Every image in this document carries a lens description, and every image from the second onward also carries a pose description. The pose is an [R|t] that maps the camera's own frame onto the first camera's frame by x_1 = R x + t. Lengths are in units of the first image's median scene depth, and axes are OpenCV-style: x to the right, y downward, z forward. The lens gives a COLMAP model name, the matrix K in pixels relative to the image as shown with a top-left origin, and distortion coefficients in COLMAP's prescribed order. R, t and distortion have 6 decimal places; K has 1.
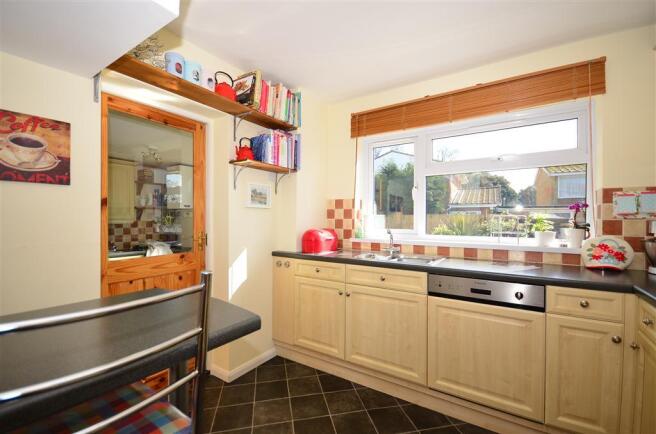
lens RADIAL K [[285.3, 0, 324.1], [0, 285.3, 218.6], [0, 0, 1]] dist [-0.003200, -0.000304]
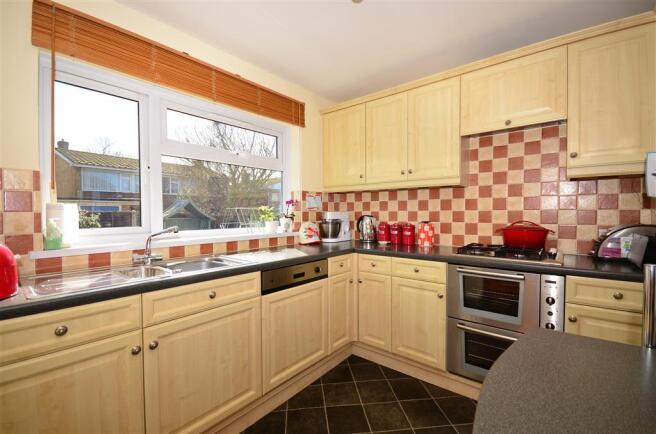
lens RADIAL K [[285.3, 0, 326.5], [0, 285.3, 218.9], [0, 0, 1]] dist [-0.003200, -0.000304]
pose [[0.106612, -0.028374, 0.993896, -0.467943], [0.001713, 0.999597, 0.028353, 0.000261], [-0.994299, -0.001320, 0.106618, 0.646219]]
